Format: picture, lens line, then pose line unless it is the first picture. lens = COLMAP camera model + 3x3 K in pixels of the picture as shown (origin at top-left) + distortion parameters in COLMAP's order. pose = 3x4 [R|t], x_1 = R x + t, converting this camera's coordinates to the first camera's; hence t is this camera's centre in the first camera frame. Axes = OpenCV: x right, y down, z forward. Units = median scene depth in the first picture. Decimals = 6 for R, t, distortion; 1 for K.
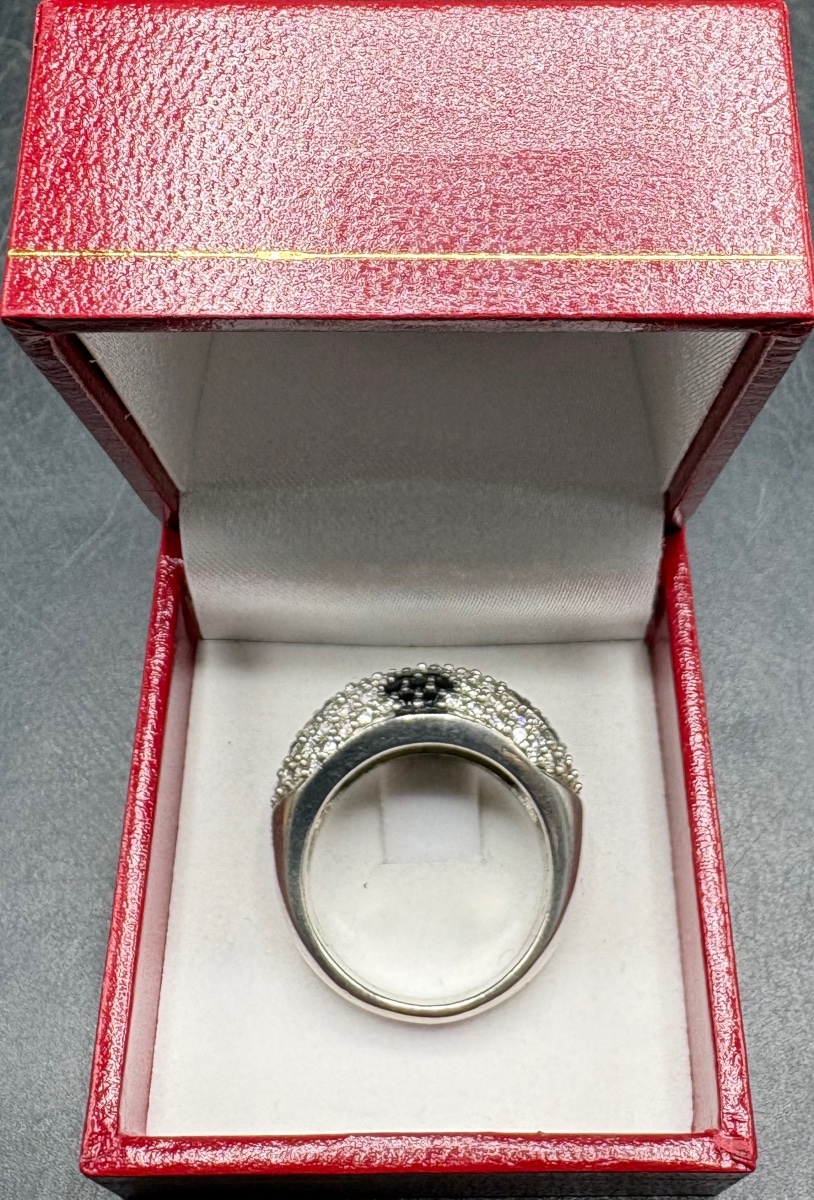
lens RADIAL K [[1313.3, 0, 412.7], [0, 1313.3, 587.9], [0, 0, 1]] dist [0.018349, 0.000000]
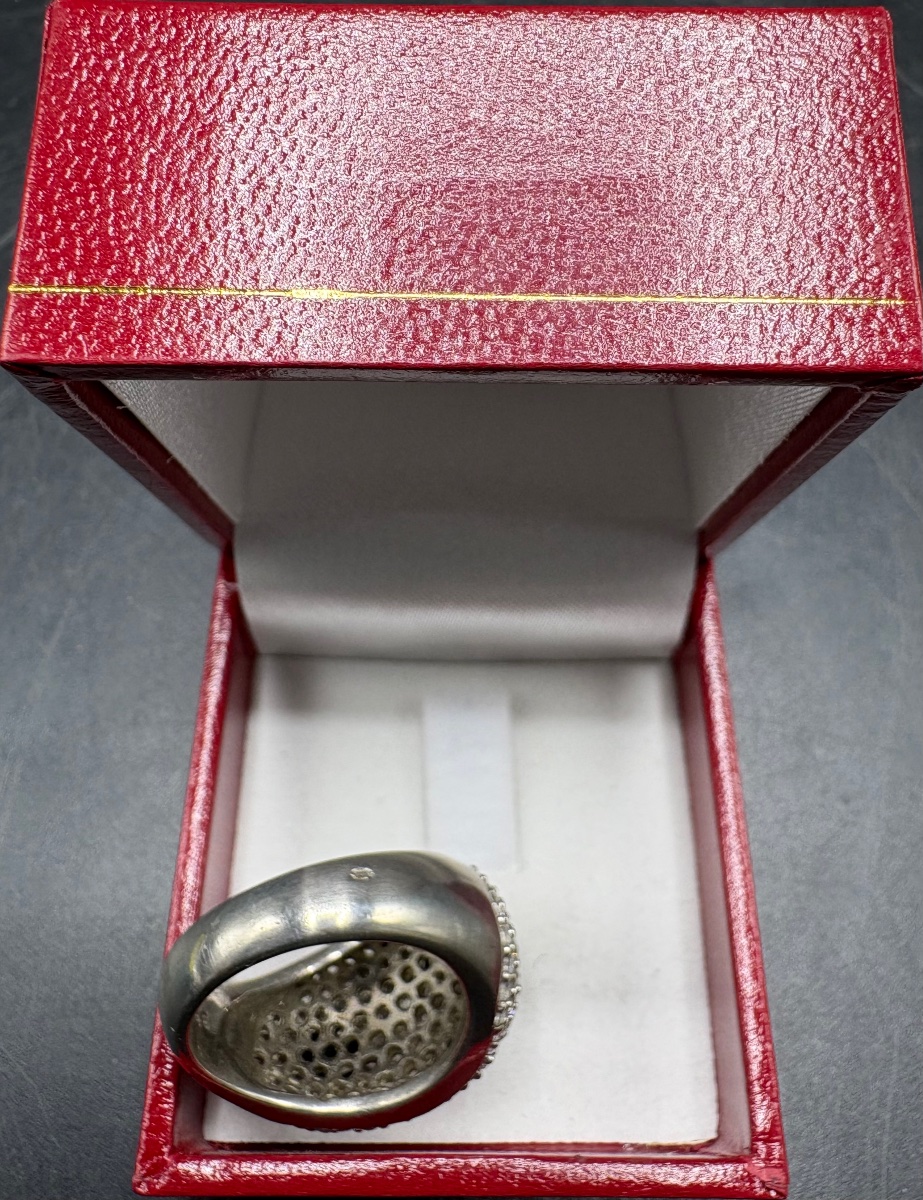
lens RADIAL K [[972.4, 0, 456.1], [0, 972.4, 597.6], [0, 0, 1]] dist [0.004779, 0.002380]
pose [[0.999904, 0.005891, 0.012515, -0.014446], [-0.006530, 0.998643, 0.051670, -0.081482], [-0.012193, -0.051747, 0.998586, 0.327121]]
